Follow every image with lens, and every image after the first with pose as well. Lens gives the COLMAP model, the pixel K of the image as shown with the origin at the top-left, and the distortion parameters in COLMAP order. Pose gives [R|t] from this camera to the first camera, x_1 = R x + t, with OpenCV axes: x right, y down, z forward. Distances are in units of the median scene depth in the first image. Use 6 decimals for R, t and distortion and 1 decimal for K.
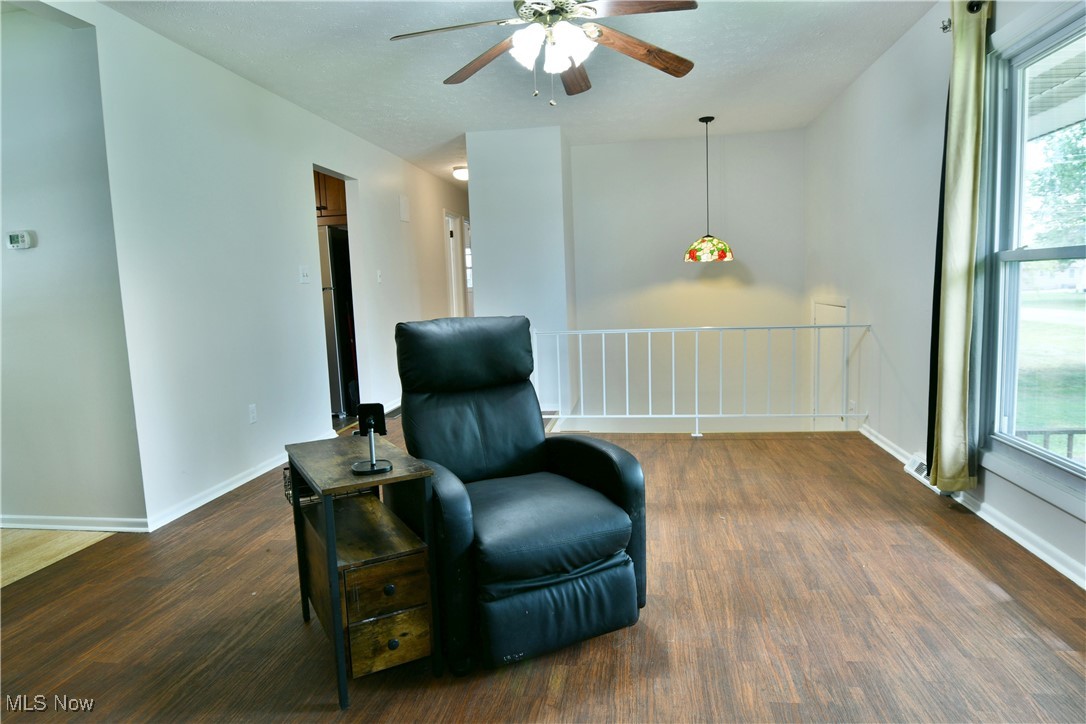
lens RADIAL K [[658.3, 0, 537.0], [0, 658.3, 367.1], [0, 0, 1]] dist [-0.009700, -0.008518]
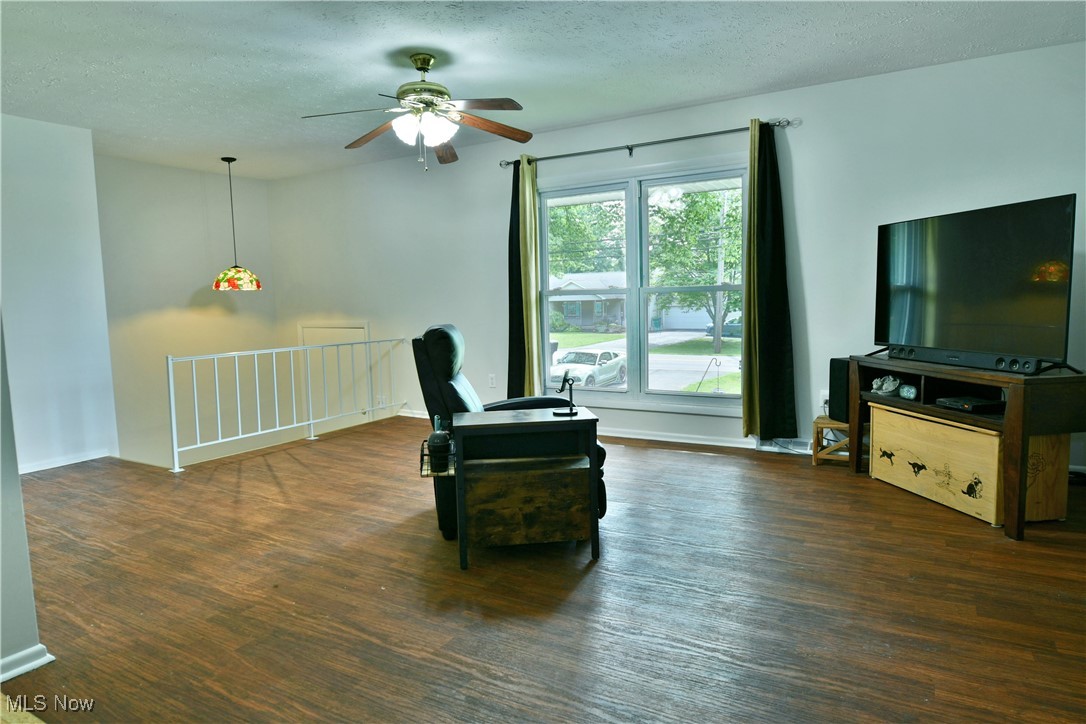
lens RADIAL K [[658.3, 0, 536.8], [0, 658.3, 382.9], [0, 0, 1]] dist [-0.009700, -0.008518]
pose [[0.373853, -0.088524, 0.923254, -0.679669], [0.121484, 0.991533, 0.045878, 0.000728], [-0.919498, 0.095009, 0.381441, 0.181199]]
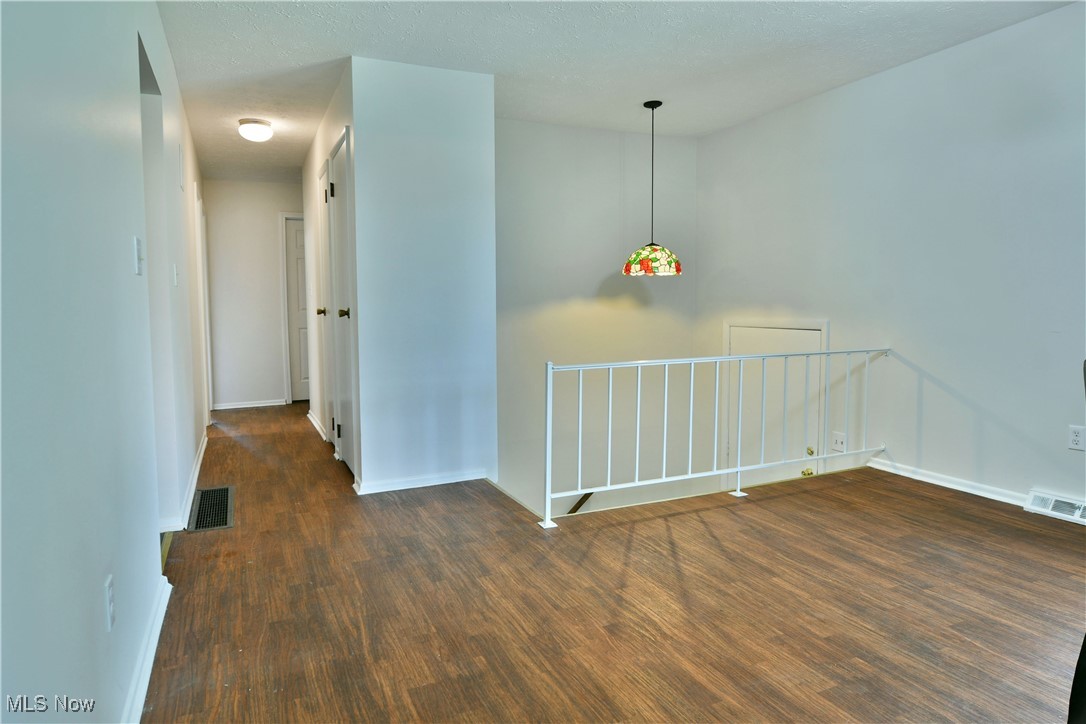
lens RADIAL K [[658.3, 0, 532.6], [0, 658.3, 354.6], [0, 0, 1]] dist [-0.009700, -0.008518]
pose [[0.839681, -0.015915, 0.542846, -0.378571], [0.048766, 0.997742, -0.046182, -0.036445], [-0.540885, 0.065250, 0.838561, 0.474968]]
